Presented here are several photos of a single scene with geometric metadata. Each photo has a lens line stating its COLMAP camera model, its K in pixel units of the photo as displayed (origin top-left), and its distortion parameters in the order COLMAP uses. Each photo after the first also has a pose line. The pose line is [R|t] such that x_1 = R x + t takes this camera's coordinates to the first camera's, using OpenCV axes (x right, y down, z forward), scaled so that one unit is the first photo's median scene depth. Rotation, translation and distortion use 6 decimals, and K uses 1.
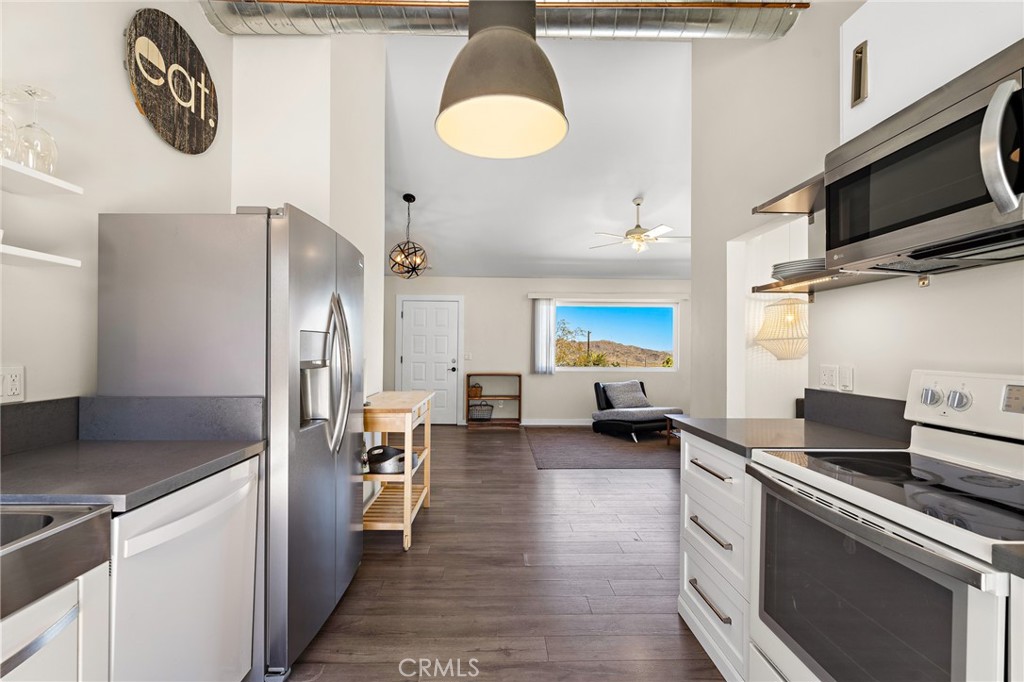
lens RADIAL K [[453.9, 0, 508.4], [0, 453.9, 344.8], [0, 0, 1]] dist [-0.001329, -0.000468]
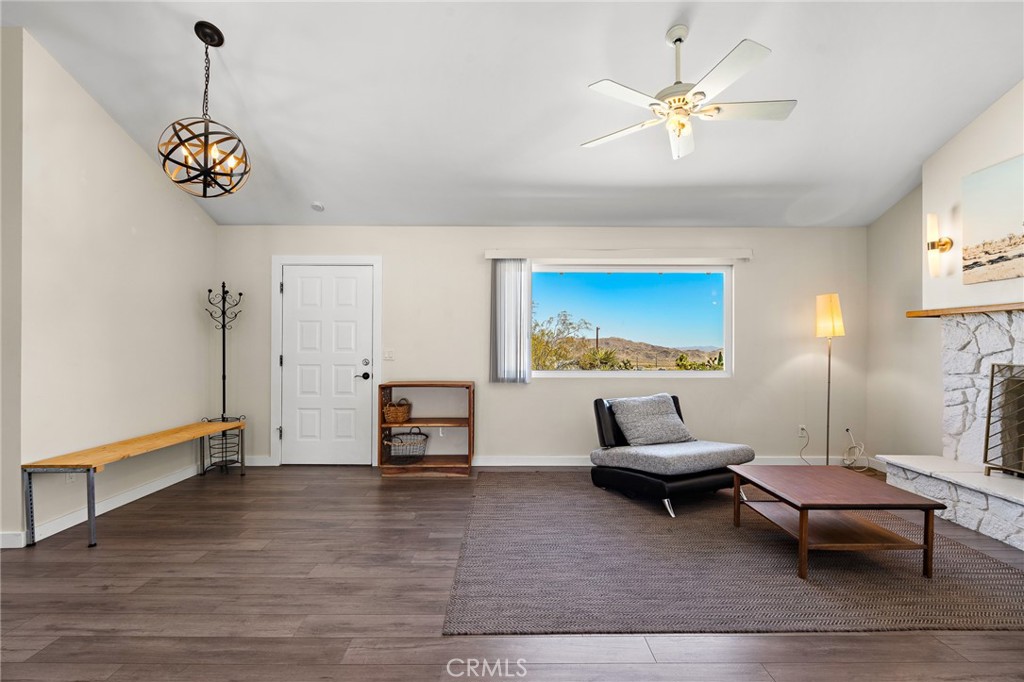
lens RADIAL K [[457.8, 0, 507.1], [0, 457.8, 347.1], [0, 0, 1]] dist [-0.000961, -0.000317]
pose [[0.999763, -0.006719, -0.020710, 0.086286], [0.006924, 0.999928, 0.009822, 0.010484], [0.020642, -0.009963, 0.999737, 0.392088]]
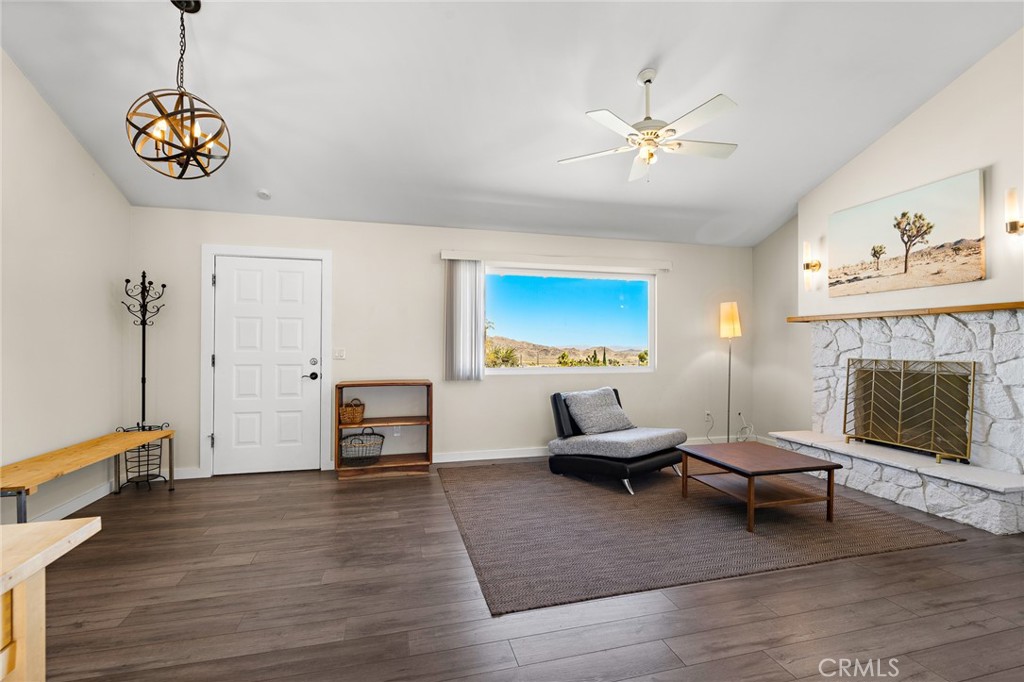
lens RADIAL K [[453.9, 0, 508.4], [0, 453.9, 344.8], [0, 0, 1]] dist [-0.001329, -0.000468]
pose [[0.973002, -0.006160, 0.230714, -0.011376], [0.004242, 0.999952, 0.008806, 0.010052], [-0.230757, -0.007589, 0.972982, 0.381244]]
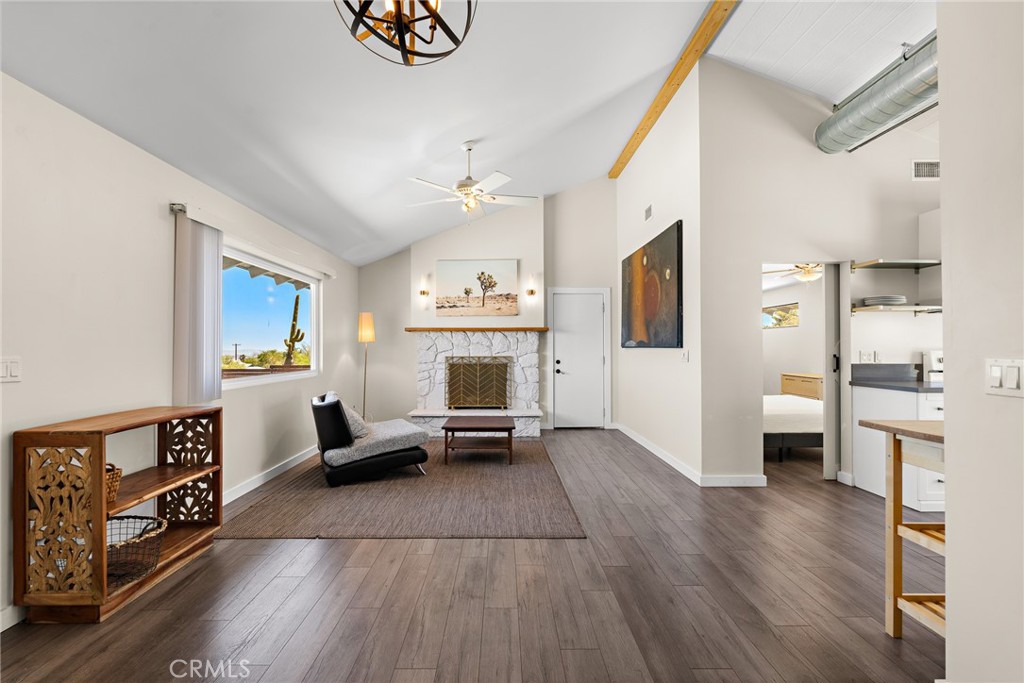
lens RADIAL K [[455.5, 0, 506.1], [0, 455.5, 344.3], [0, 0, 1]] dist [-0.000798, -0.000119]
pose [[0.016633, -0.001670, 0.999860, -0.360329], [-0.006500, 0.999977, 0.001778, 0.007948], [-0.999841, -0.006528, 0.016622, 0.720163]]
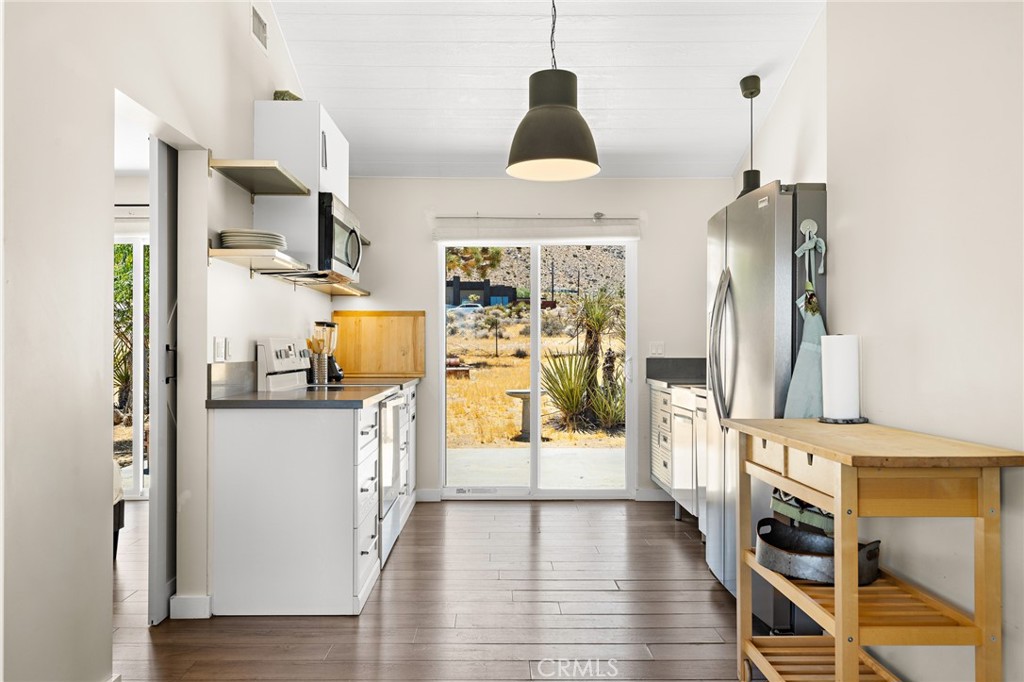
lens RADIAL K [[768.7, 0, 491.2], [0, 768.7, 342.2], [0, 0, 1]] dist [-0.001932, -0.001215]
pose [[-0.999223, -0.008258, 0.038537, 0.017843], [-0.008771, 0.999875, -0.013140, 0.021626], [-0.038423, -0.013468, -0.999171, 0.752952]]
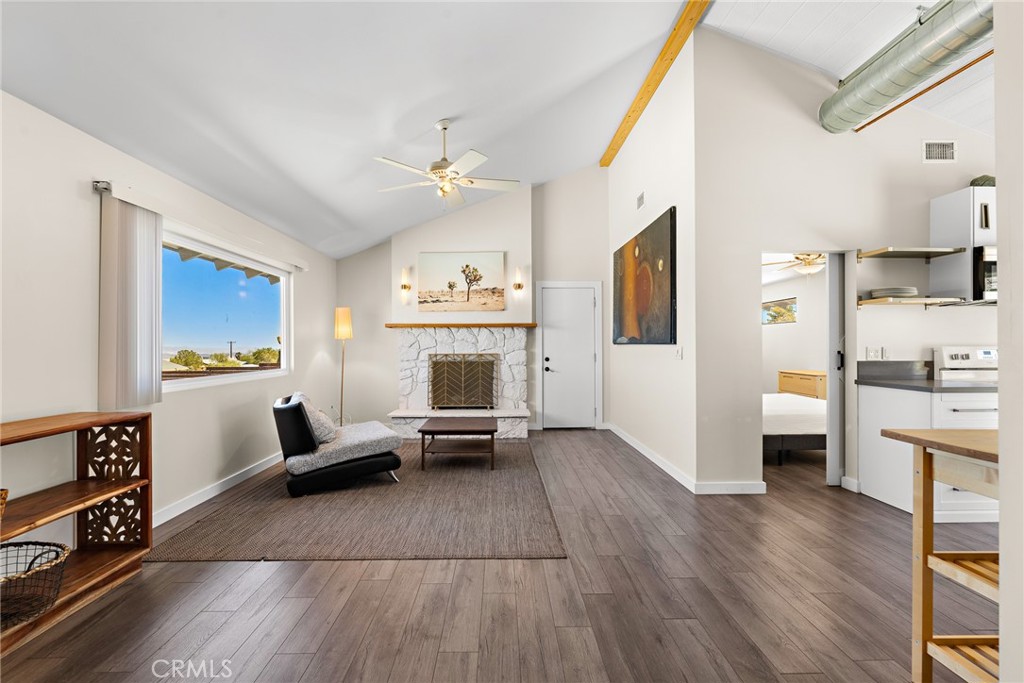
lens RADIAL K [[453.9, 0, 508.4], [0, 453.9, 345.3], [0, 0, 1]] dist [-0.001329, -0.000468]
pose [[0.006062, -0.010361, 0.999928, -0.312534], [-0.004362, 0.999937, 0.010387, 0.008574], [-0.999972, -0.004425, 0.006017, 0.699204]]
